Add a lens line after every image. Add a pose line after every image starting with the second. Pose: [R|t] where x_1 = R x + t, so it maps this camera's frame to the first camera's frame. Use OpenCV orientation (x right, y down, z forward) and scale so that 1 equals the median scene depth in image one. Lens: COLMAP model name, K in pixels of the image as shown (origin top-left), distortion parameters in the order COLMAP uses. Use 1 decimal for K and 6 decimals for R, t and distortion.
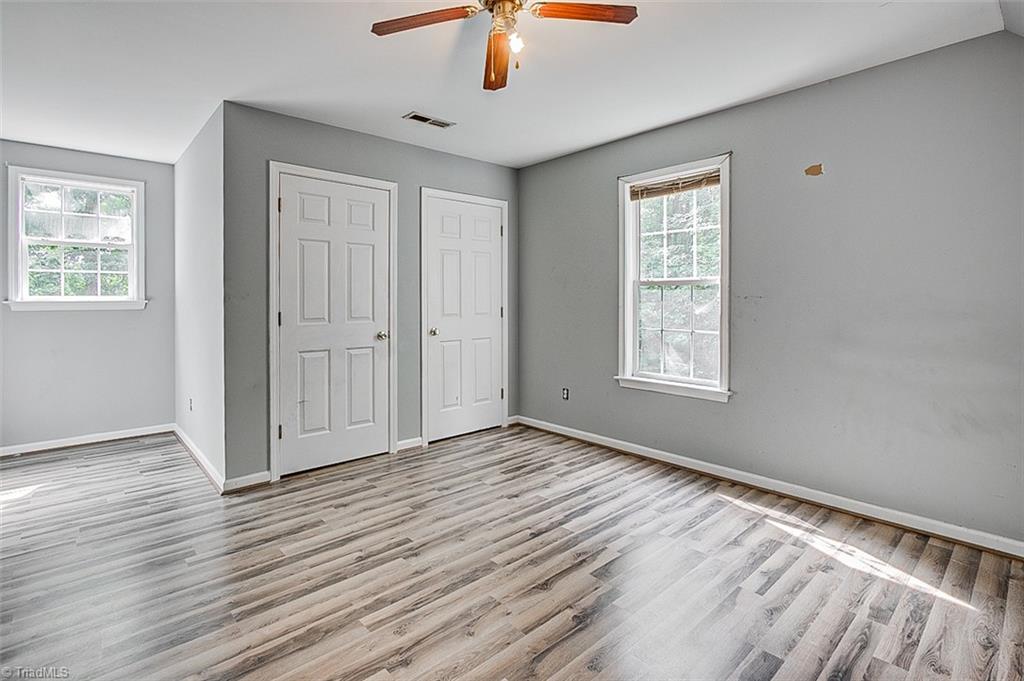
lens RADIAL K [[491.0, 0, 529.7], [0, 491.0, 300.2], [0, 0, 1]] dist [0.001399, 0.000194]
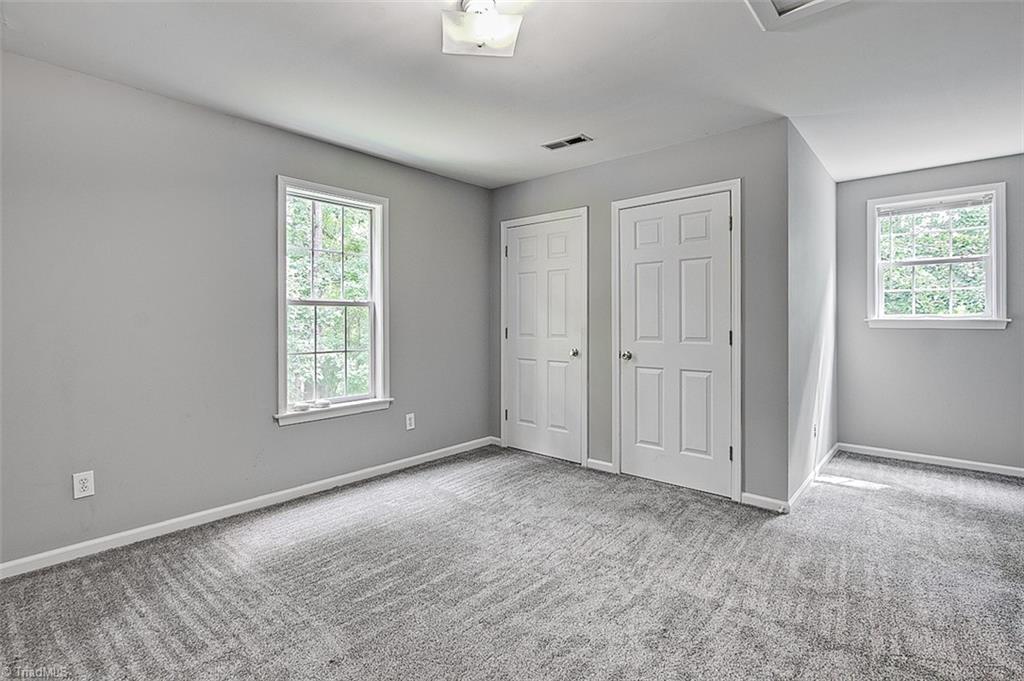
lens RADIAL K [[491.5, 0, 477.0], [0, 491.5, 320.4], [0, 0, 1]] dist [-0.003218, -0.000215]
pose [[0.061265, 0.006975, -0.998097, 0.748968], [-0.002466, 0.999974, 0.006837, -0.006328], [0.998119, 0.002043, 0.061280, 0.708865]]
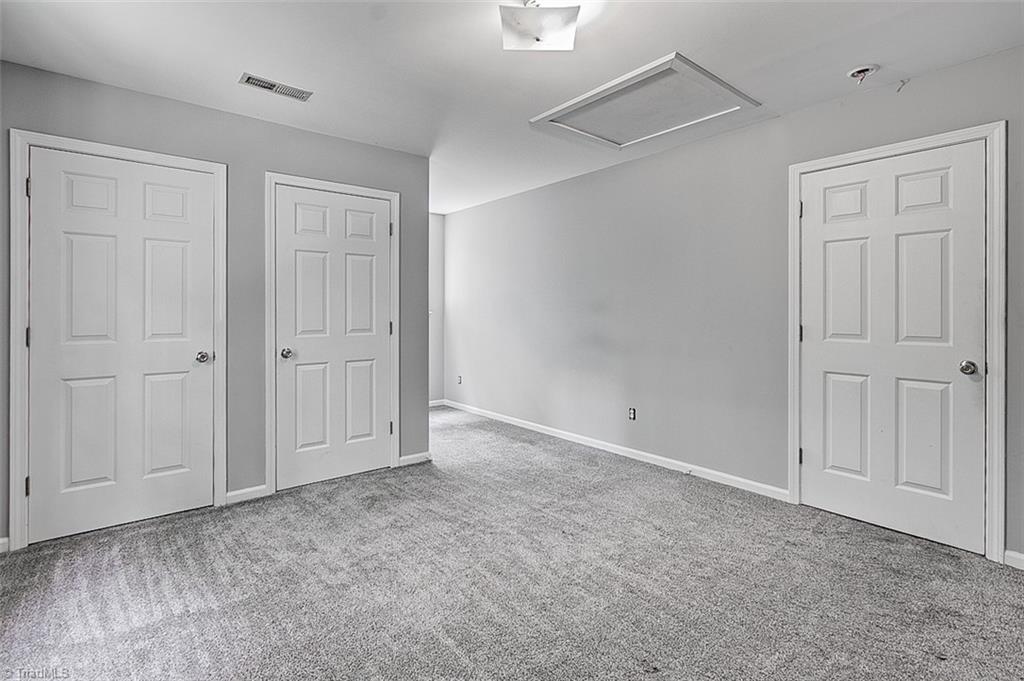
lens RADIAL K [[483.2, 0, 539.8], [0, 483.2, 310.4], [0, 0, 1]] dist [-0.000962, -0.000354]
pose [[0.998961, 0.005339, -0.045265, 0.271064], [-0.005612, 0.999967, -0.005905, -0.002293], [0.045232, 0.006153, 0.998958, 0.246379]]
